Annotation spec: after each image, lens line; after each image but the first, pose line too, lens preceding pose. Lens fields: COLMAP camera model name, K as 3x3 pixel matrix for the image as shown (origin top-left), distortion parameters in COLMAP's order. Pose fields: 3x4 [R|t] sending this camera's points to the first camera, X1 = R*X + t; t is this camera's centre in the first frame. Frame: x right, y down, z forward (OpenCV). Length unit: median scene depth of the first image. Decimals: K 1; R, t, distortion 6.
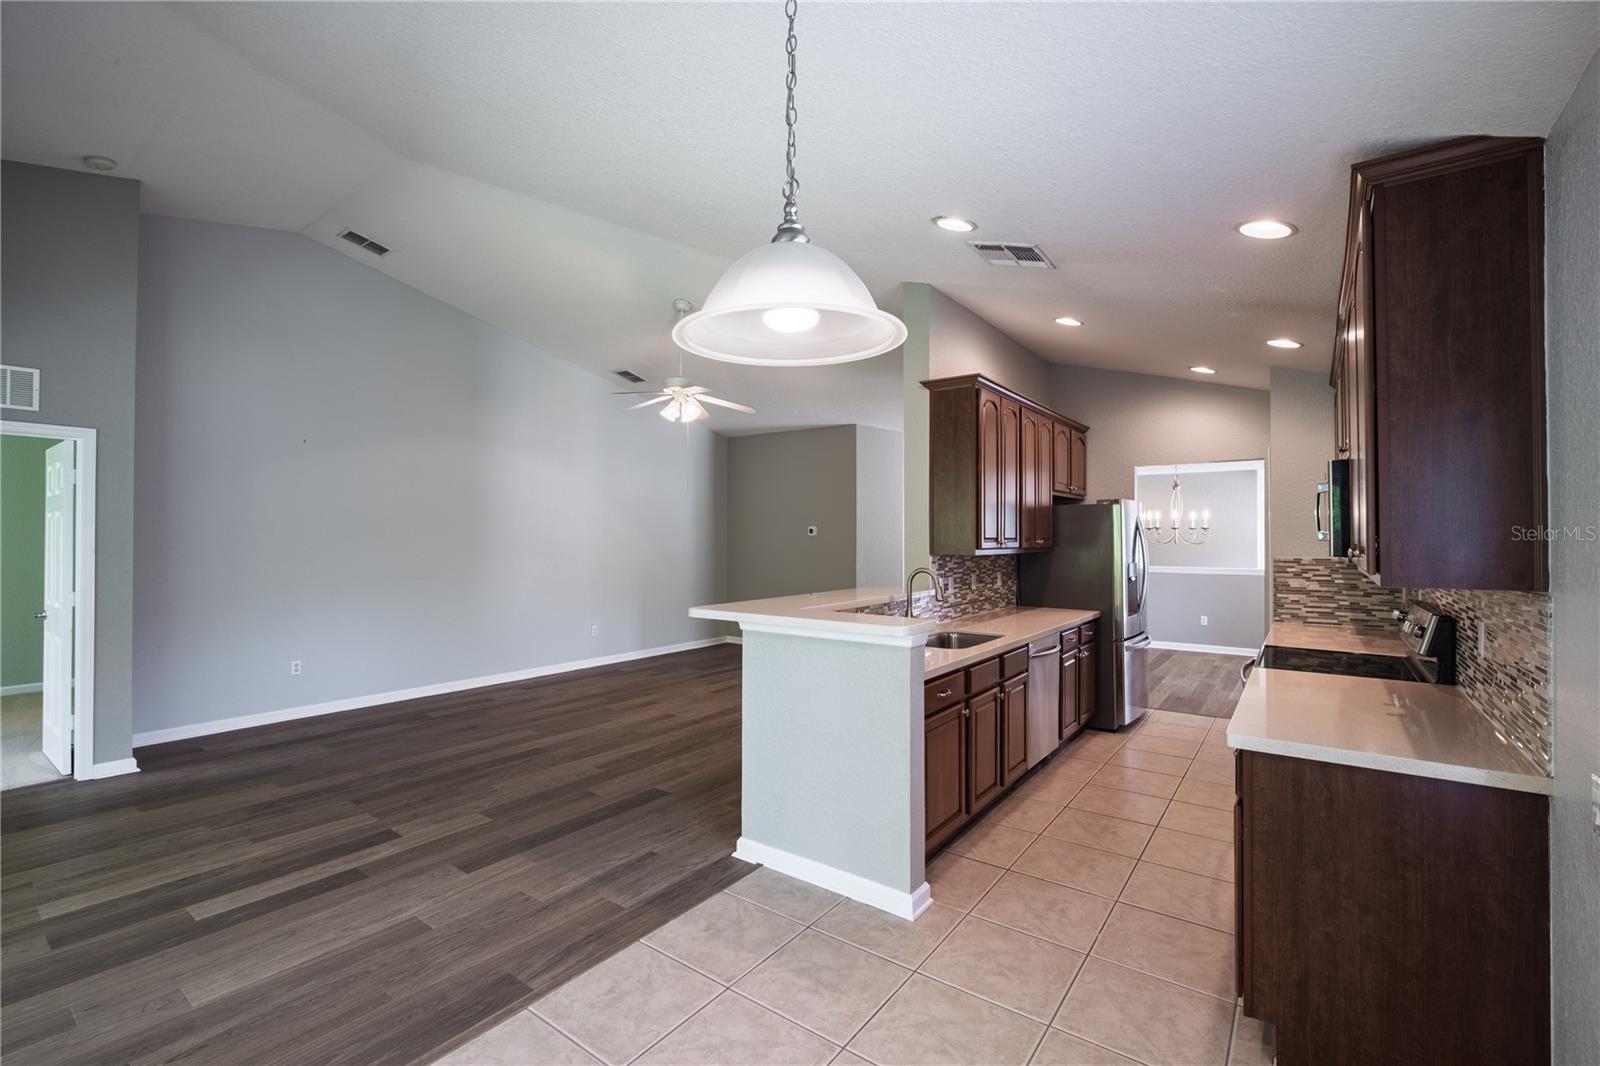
lens RADIAL K [[691.7, 0, 810.7], [0, 691.7, 532.3], [0, 0, 1]] dist [0.001002, -0.004251]
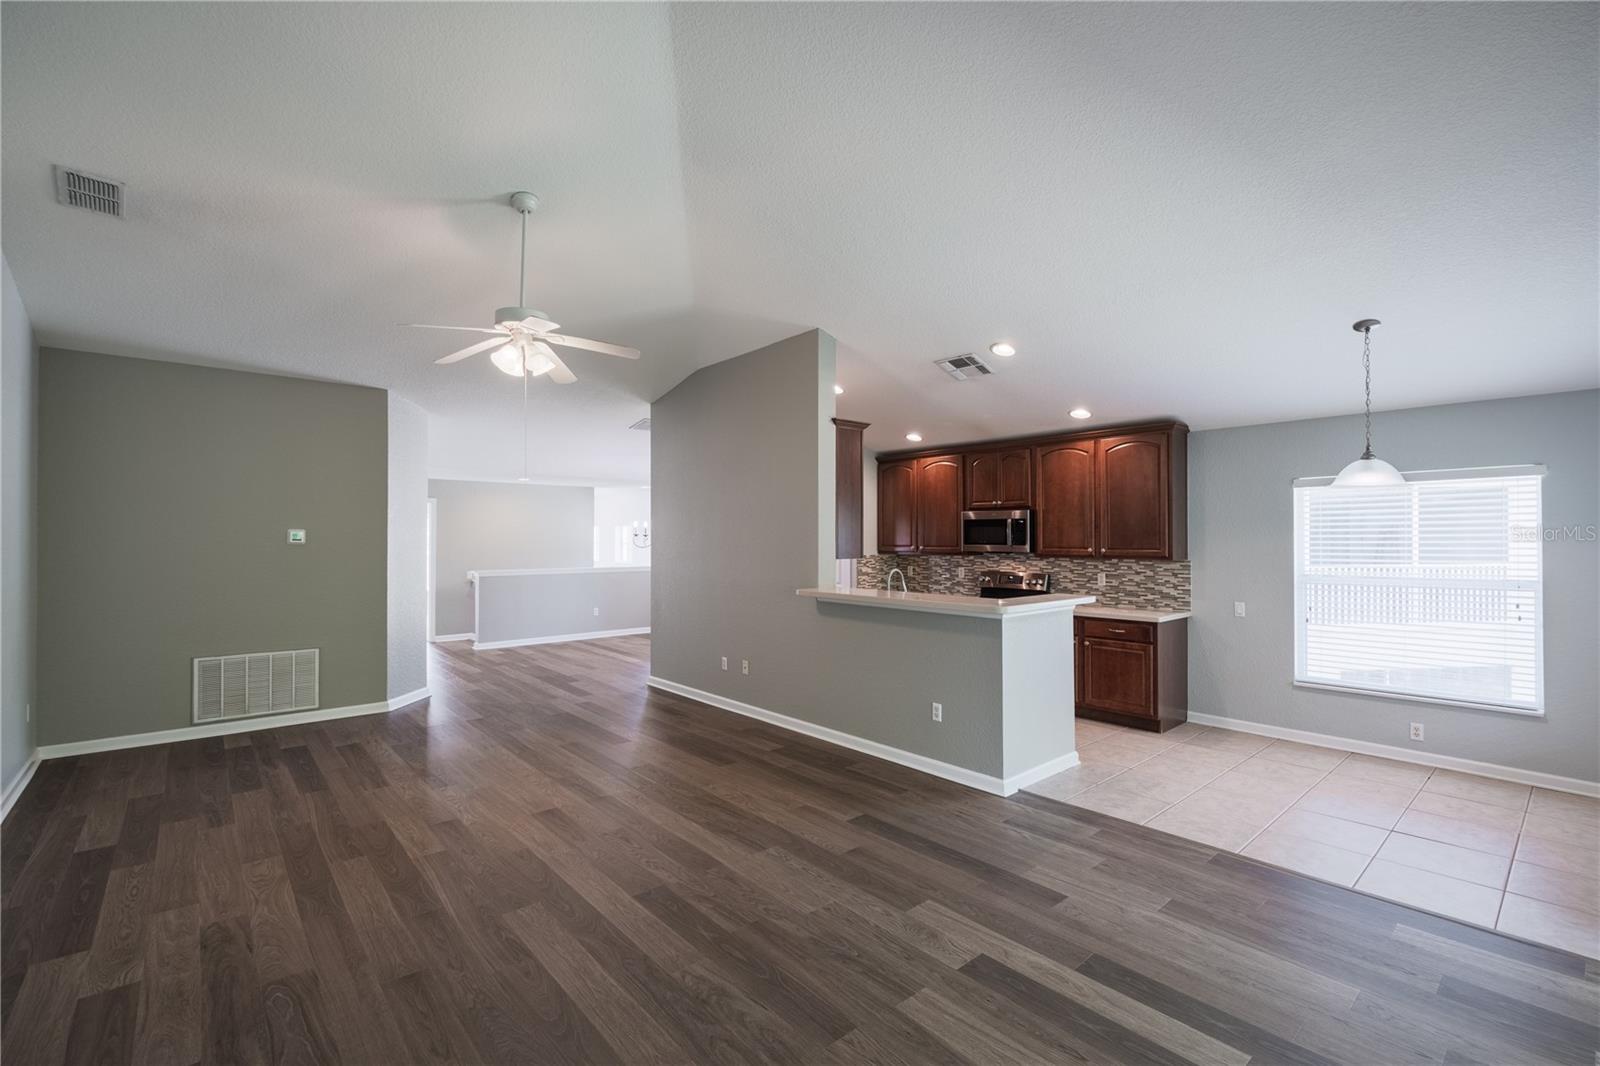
lens RADIAL K [[691.7, 0, 793.9], [0, 691.7, 542.7], [0, 0, 1]] dist [0.001002, -0.004251]
pose [[0.230157, -0.008945, 0.973112, -1.055373], [-0.003802, 0.999942, 0.010091, -0.010334], [-0.973146, -0.006022, 0.230110, 0.795781]]
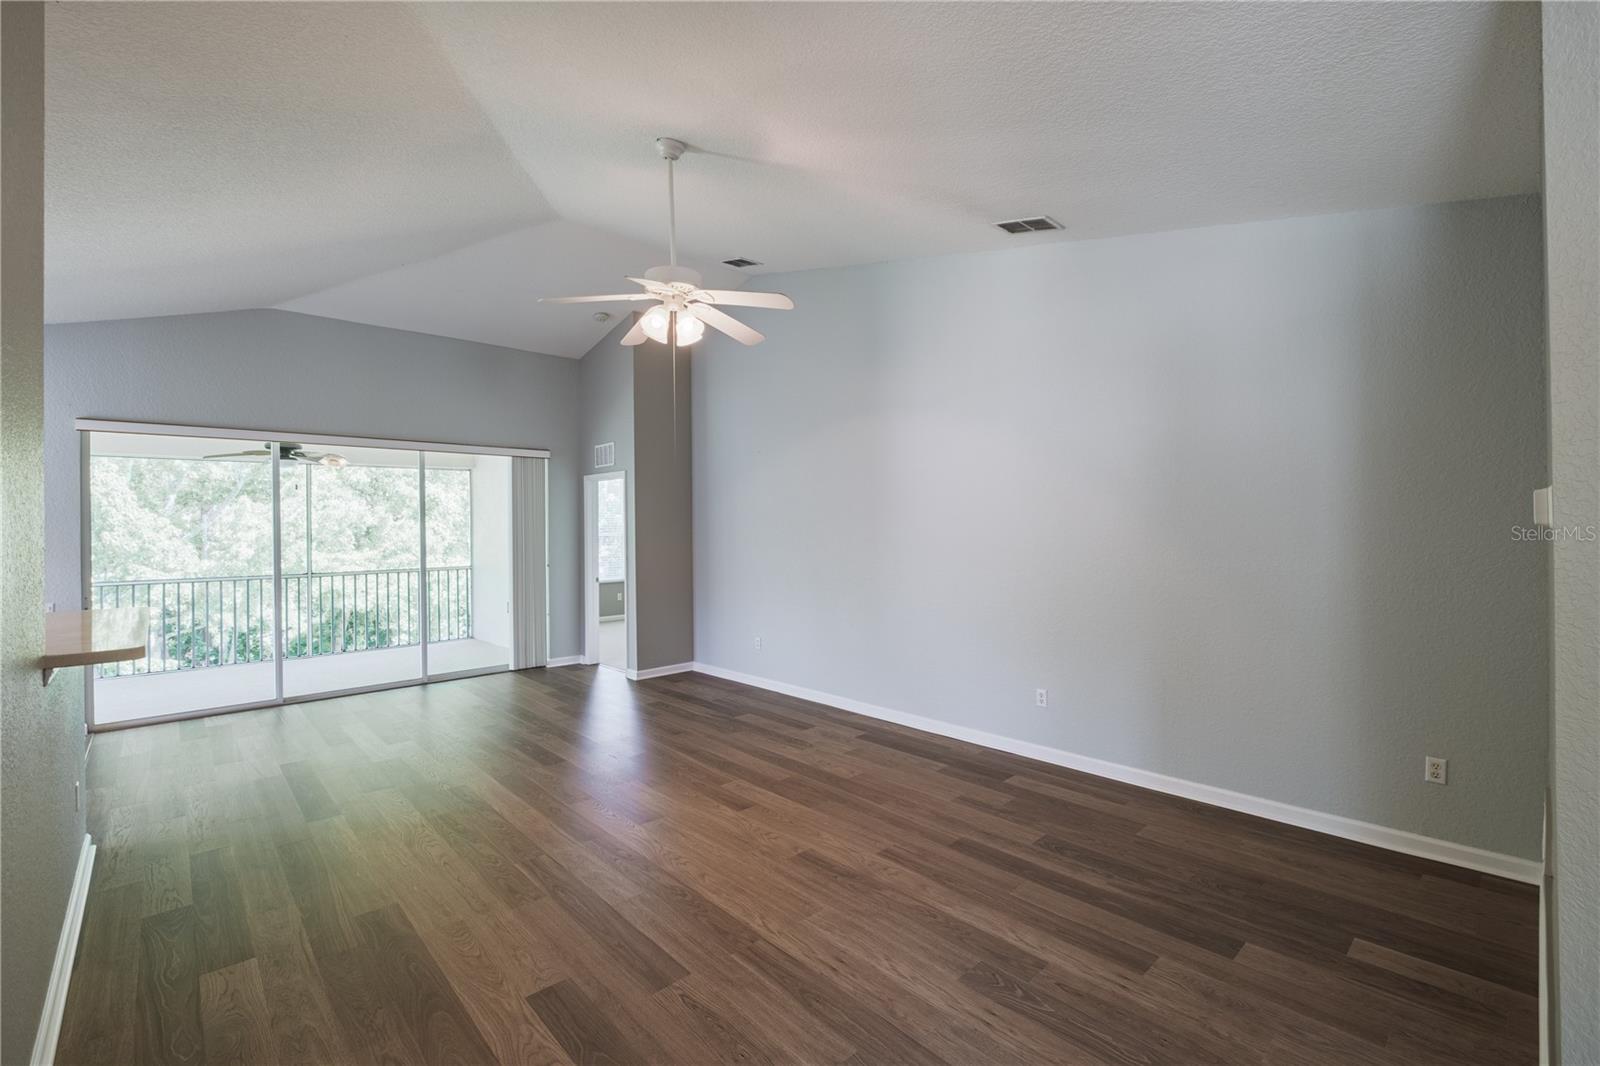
lens RADIAL K [[691.7, 0, 788.3], [0, 691.7, 529.6], [0, 0, 1]] dist [0.001002, -0.004251]
pose [[-0.207561, 0.001890, -0.978220, 0.504668], [0.015723, 0.999875, -0.001405, 0.002964], [0.978096, -0.015672, -0.207565, 1.646541]]
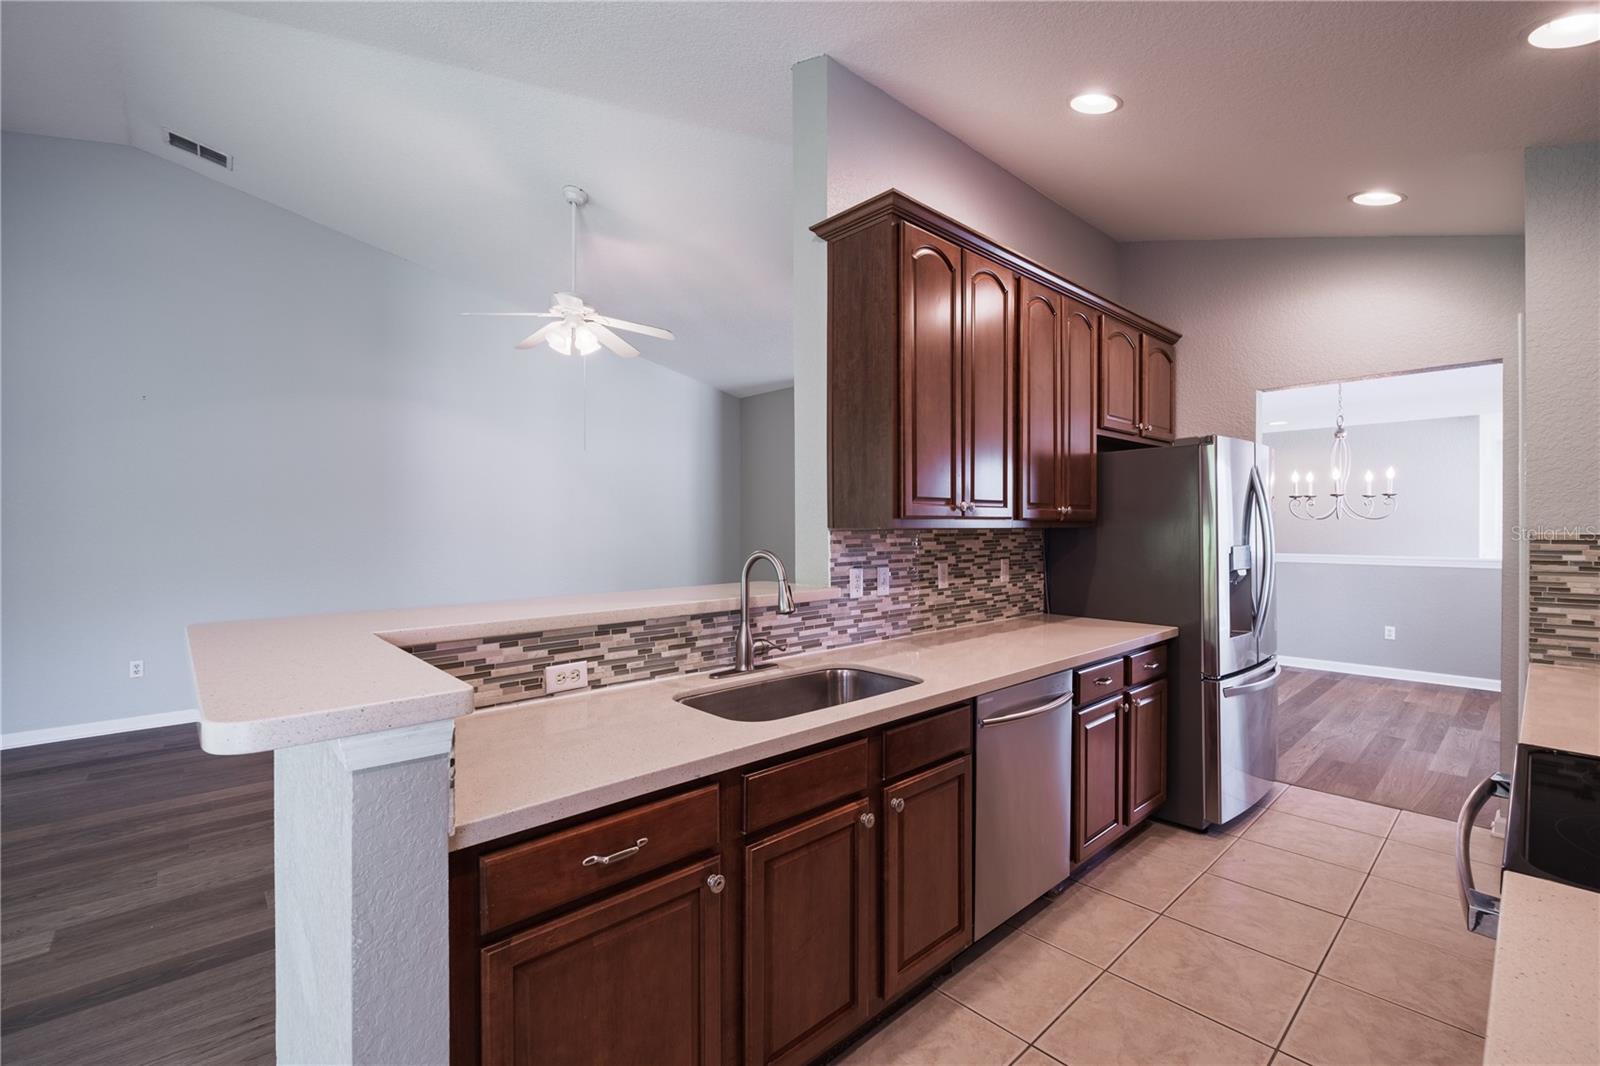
lens RADIAL K [[691.7, 0, 804.5], [0, 691.7, 530.6], [0, 0, 1]] dist [0.001002, -0.004251]
pose [[0.980888, -0.002232, -0.194559, 0.267701], [0.005059, 0.999889, 0.014037, 0.026326], [0.194506, -0.014753, 0.980790, 0.435519]]
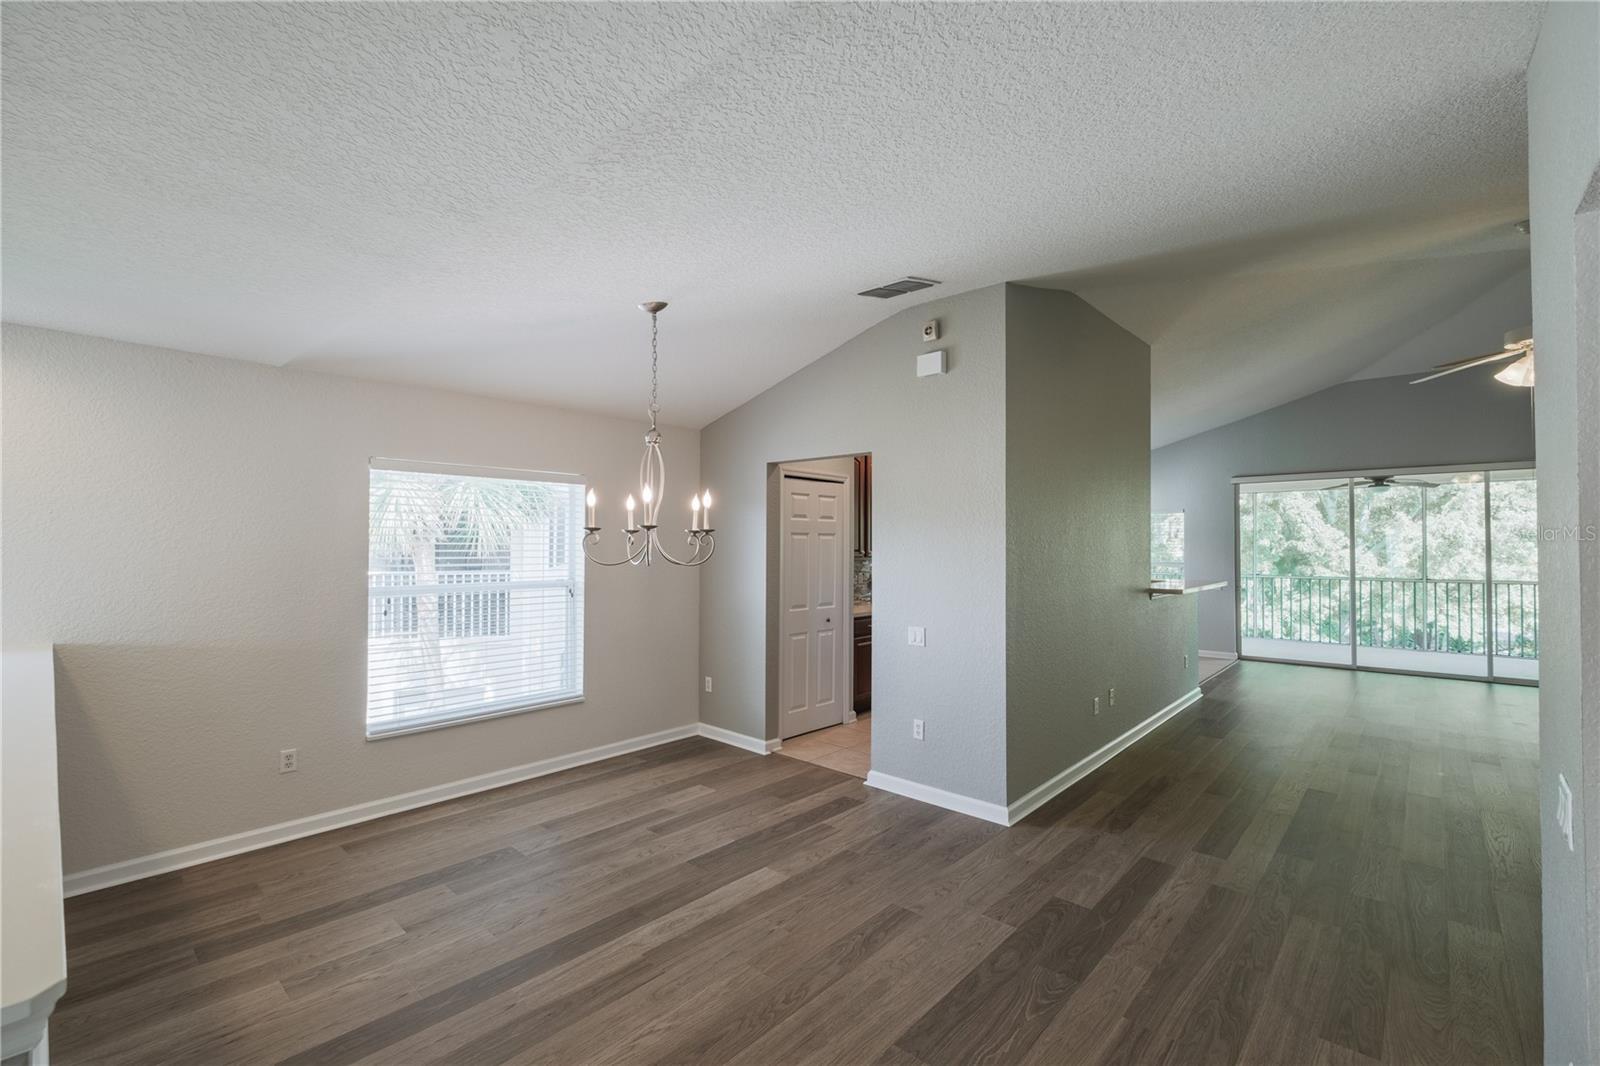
lens RADIAL K [[691.7, 0, 808.2], [0, 691.7, 523.3], [0, 0, 1]] dist [0.001002, -0.004251]
pose [[-0.994259, -0.002423, 0.106970, 0.646998], [-0.006103, 0.999400, -0.034082, 0.008444], [-0.106823, -0.034539, -0.993678, 2.412353]]
